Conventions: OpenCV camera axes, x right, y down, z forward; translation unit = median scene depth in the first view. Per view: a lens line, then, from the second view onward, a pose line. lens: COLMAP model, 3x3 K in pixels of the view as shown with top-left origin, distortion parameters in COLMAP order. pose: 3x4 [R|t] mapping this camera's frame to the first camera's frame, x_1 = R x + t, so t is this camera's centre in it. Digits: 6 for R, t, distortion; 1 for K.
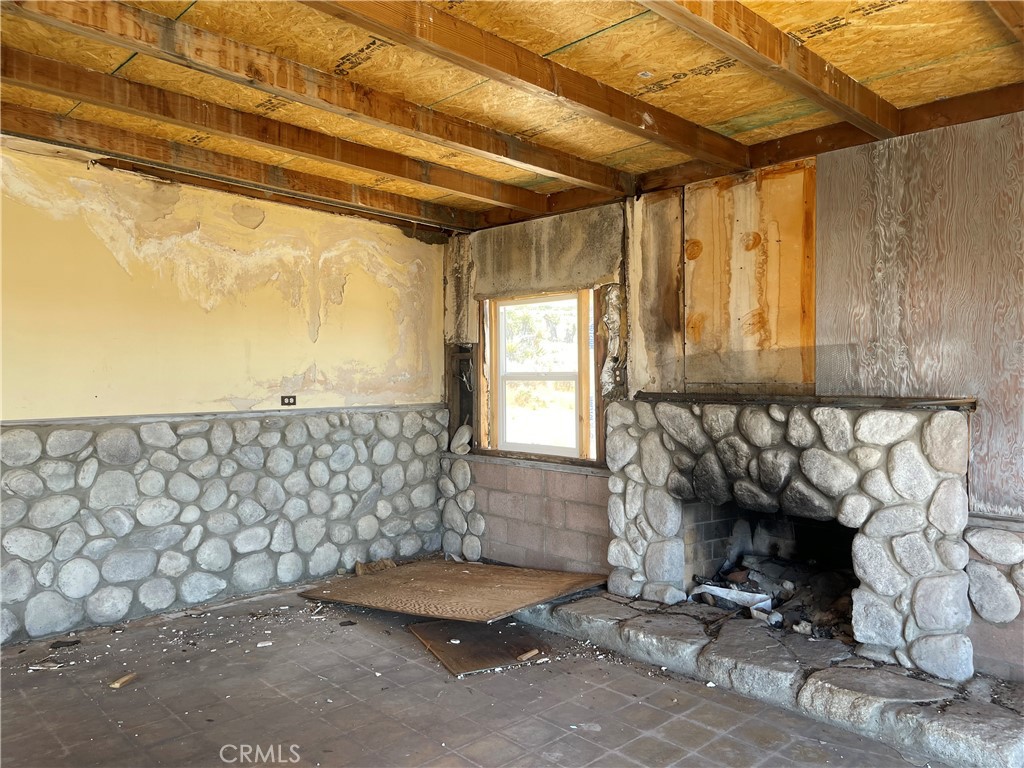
lens RADIAL K [[770.4, 0, 514.8], [0, 770.4, 381.4], [0, 0, 1]] dist [0.067978, -0.095168]
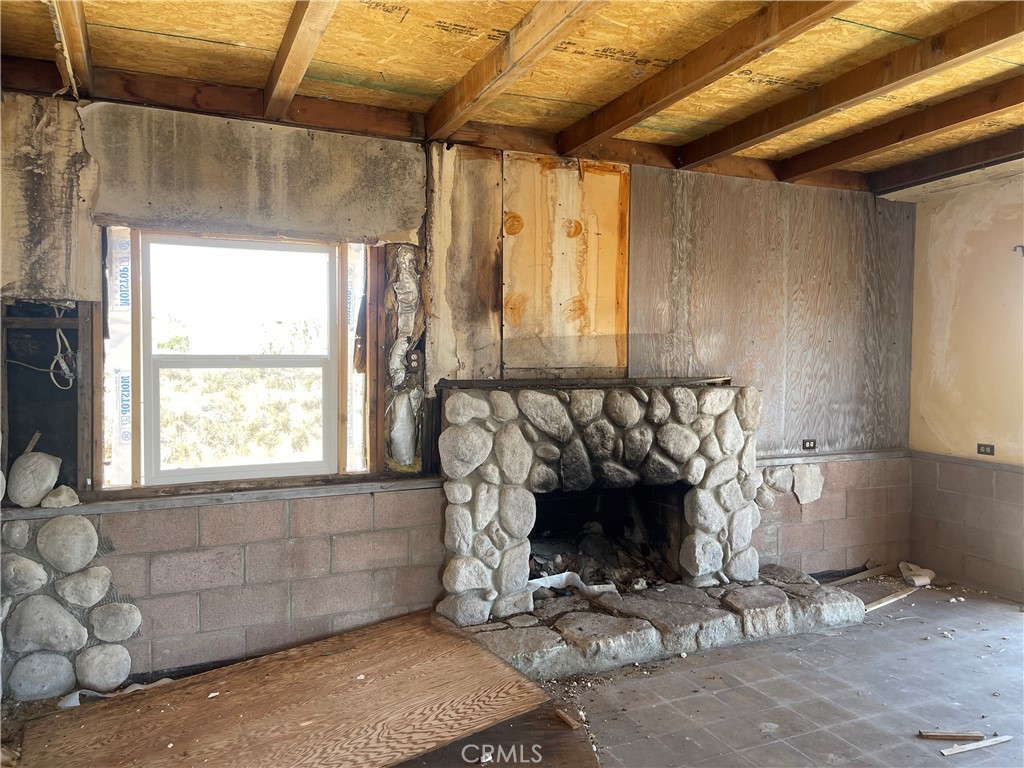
lens RADIAL K [[772.5, 0, 520.8], [0, 772.5, 374.6], [0, 0, 1]] dist [0.069149, -0.086233]
pose [[0.319238, -0.017451, 0.947514, -0.681301], [0.007274, 0.999846, 0.015964, -0.005487], [-0.947647, 0.001796, 0.319316, 0.736533]]
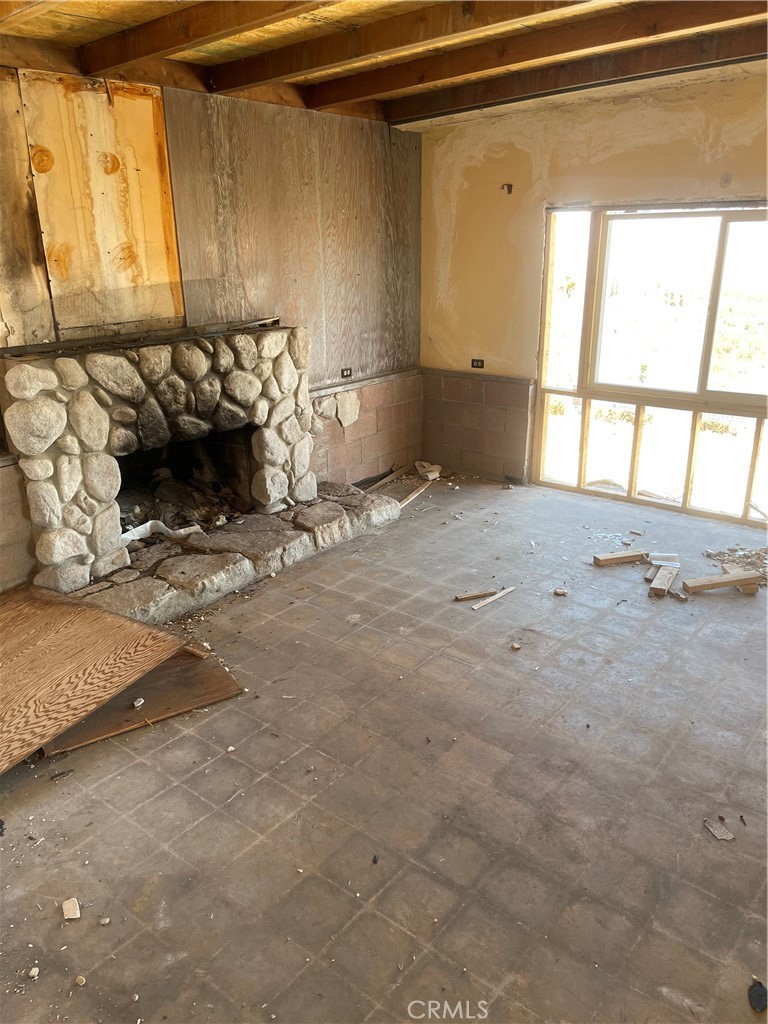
lens RADIAL K [[770.4, 0, 378.0], [0, 770.4, 519.2], [0, 0, 1]] dist [0.067978, -0.095168]
pose [[-0.136794, -0.325440, 0.935615, -0.745912], [0.035094, 0.942309, 0.332900, -0.079043], [-0.989978, 0.078374, -0.117481, 0.821118]]
